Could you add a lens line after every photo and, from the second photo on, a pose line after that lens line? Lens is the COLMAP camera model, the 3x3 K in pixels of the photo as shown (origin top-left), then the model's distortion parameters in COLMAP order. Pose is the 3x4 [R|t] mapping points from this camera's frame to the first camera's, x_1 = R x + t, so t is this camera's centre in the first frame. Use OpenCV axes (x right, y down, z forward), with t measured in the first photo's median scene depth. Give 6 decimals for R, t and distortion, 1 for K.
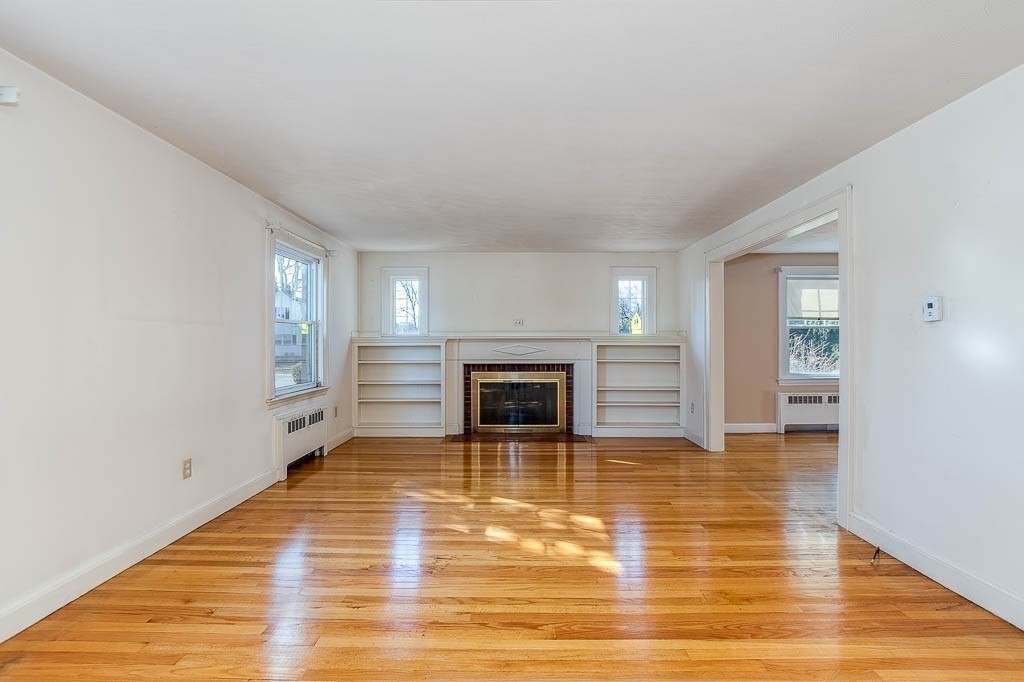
lens RADIAL K [[447.5, 0, 514.5], [0, 447.5, 344.3], [0, 0, 1]] dist [-0.024552, 0.002784]
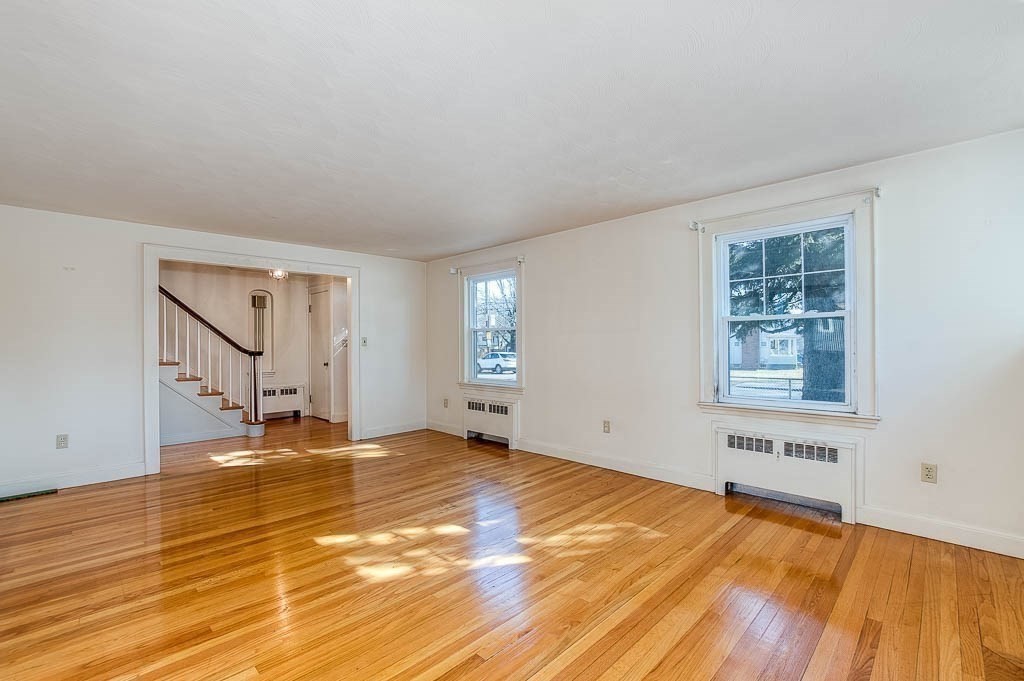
lens RADIAL K [[447.5, 0, 511.2], [0, 447.5, 345.2], [0, 0, 1]] dist [-0.024552, 0.002784]
pose [[-0.690198, 0.004150, -0.723609, 0.304754], [0.000227, 0.999985, 0.005518, -0.005660], [0.723621, 0.003644, -0.690188, 0.912589]]
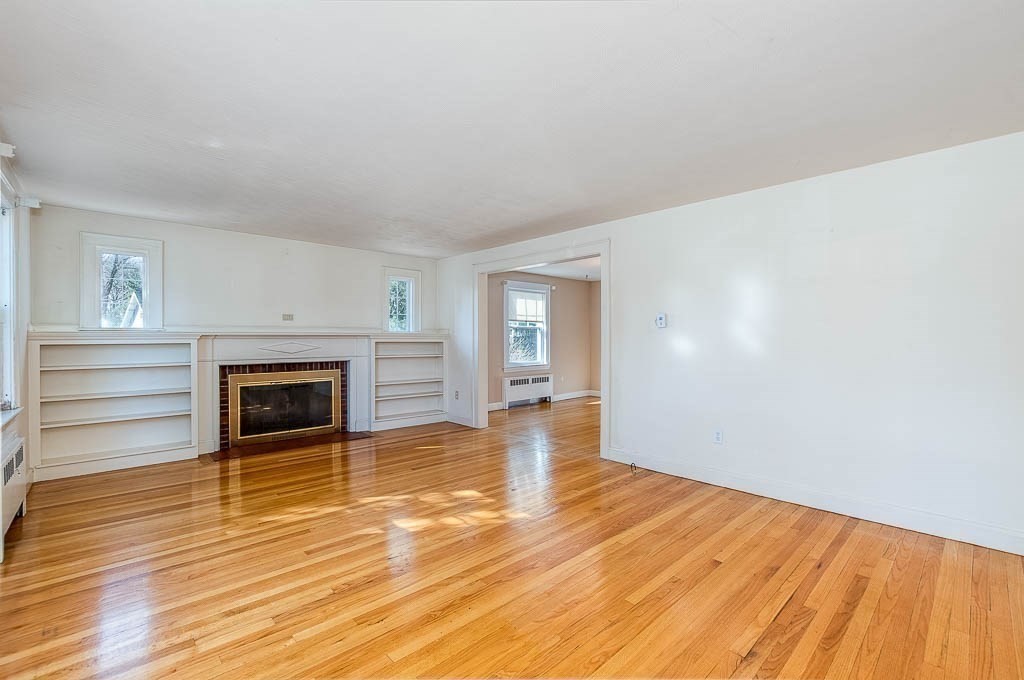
lens RADIAL K [[447.5, 0, 516.0], [0, 447.5, 333.8], [0, 0, 1]] dist [-0.024552, 0.002784]
pose [[0.720196, 0.007541, 0.693730, -0.291902], [0.002491, 0.999906, -0.013456, -0.001410], [-0.693766, 0.011419, 0.720110, 0.040503]]
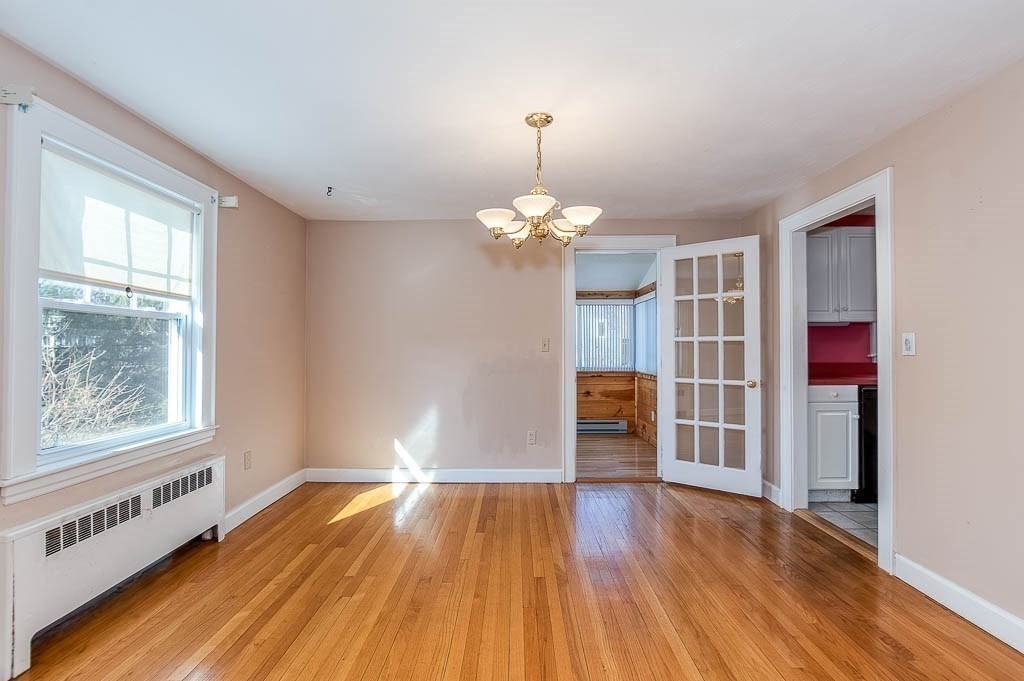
lens RADIAL K [[447.5, 0, 508.8], [0, 447.5, 343.0], [0, 0, 1]] dist [-0.024552, 0.002784]
pose [[0.003424, 0.015341, 0.999876, 0.330878], [0.006553, 0.999861, -0.015363, -0.004188], [-0.999973, 0.006604, 0.003323, 0.704279]]
